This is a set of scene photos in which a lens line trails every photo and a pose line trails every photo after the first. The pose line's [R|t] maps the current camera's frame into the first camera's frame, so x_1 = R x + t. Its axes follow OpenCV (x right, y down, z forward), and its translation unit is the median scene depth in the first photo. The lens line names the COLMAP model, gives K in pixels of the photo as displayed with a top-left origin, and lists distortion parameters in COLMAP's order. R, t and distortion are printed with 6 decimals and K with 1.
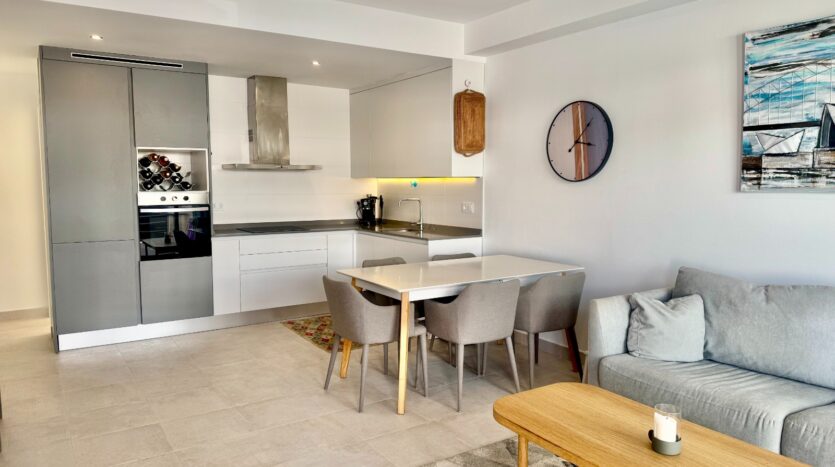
lens RADIAL K [[577.0, 0, 417.5], [0, 577.0, 233.5], [0, 0, 1]] dist [0.052233, -0.063587]
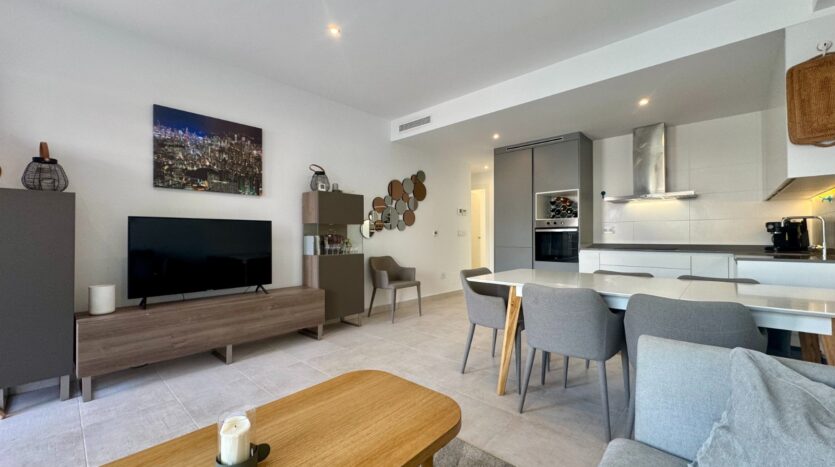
lens RADIAL K [[331.6, 0, 417.5], [0, 331.6, 233.5], [0, 0, 1]] dist [-0.003139, -0.000124]
pose [[0.248061, -0.007982, -0.968711, 0.585636], [-0.075838, 0.996737, -0.027633, 0.036993], [0.965771, 0.080320, 0.246647, 0.702797]]
